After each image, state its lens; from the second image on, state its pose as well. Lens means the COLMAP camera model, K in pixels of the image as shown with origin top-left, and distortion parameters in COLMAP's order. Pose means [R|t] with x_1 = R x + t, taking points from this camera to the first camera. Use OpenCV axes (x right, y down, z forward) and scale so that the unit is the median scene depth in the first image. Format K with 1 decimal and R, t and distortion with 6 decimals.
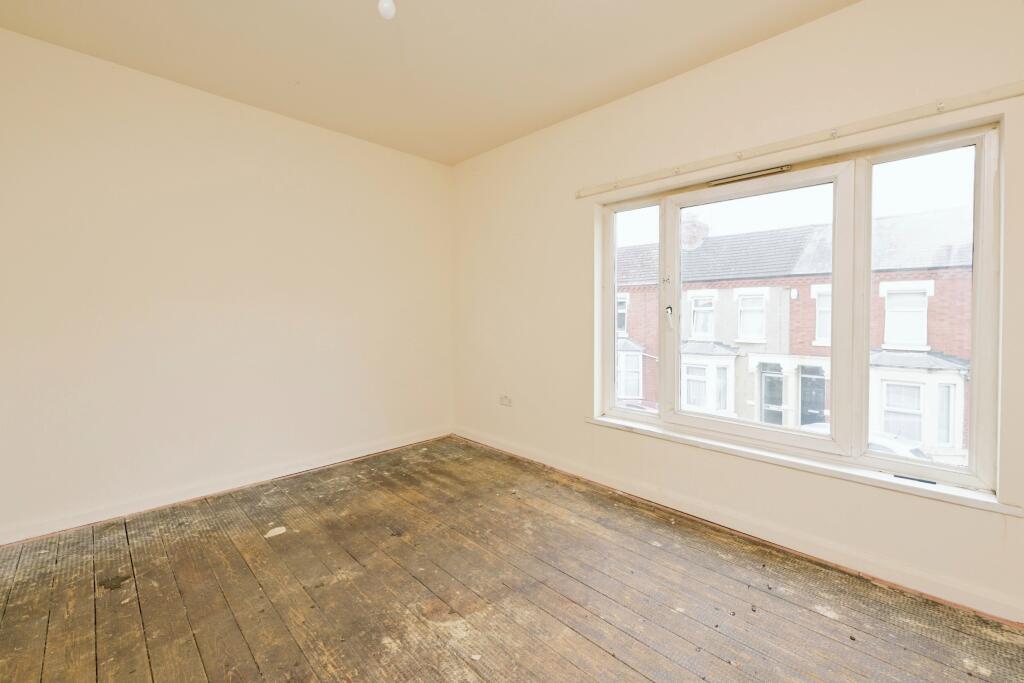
lens RADIAL K [[420.1, 0, 511.8], [0, 420.1, 330.8], [0, 0, 1]] dist [-0.001109, -0.000075]
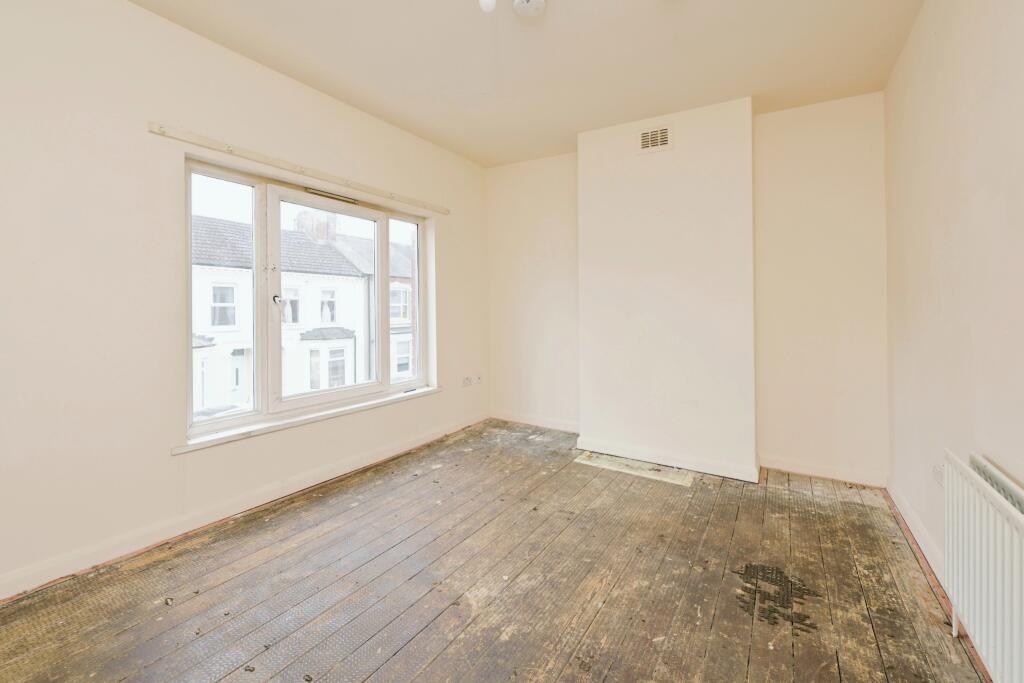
lens RADIAL K [[432.6, 0, 510.6], [0, 432.6, 297.9], [0, 0, 1]] dist [-0.001082, -0.000146]
pose [[-0.214881, 0.012603, 0.976559, -0.821171], [0.030081, 0.999528, -0.006281, -0.031996], [-0.976177, 0.028026, -0.215159, 0.745822]]
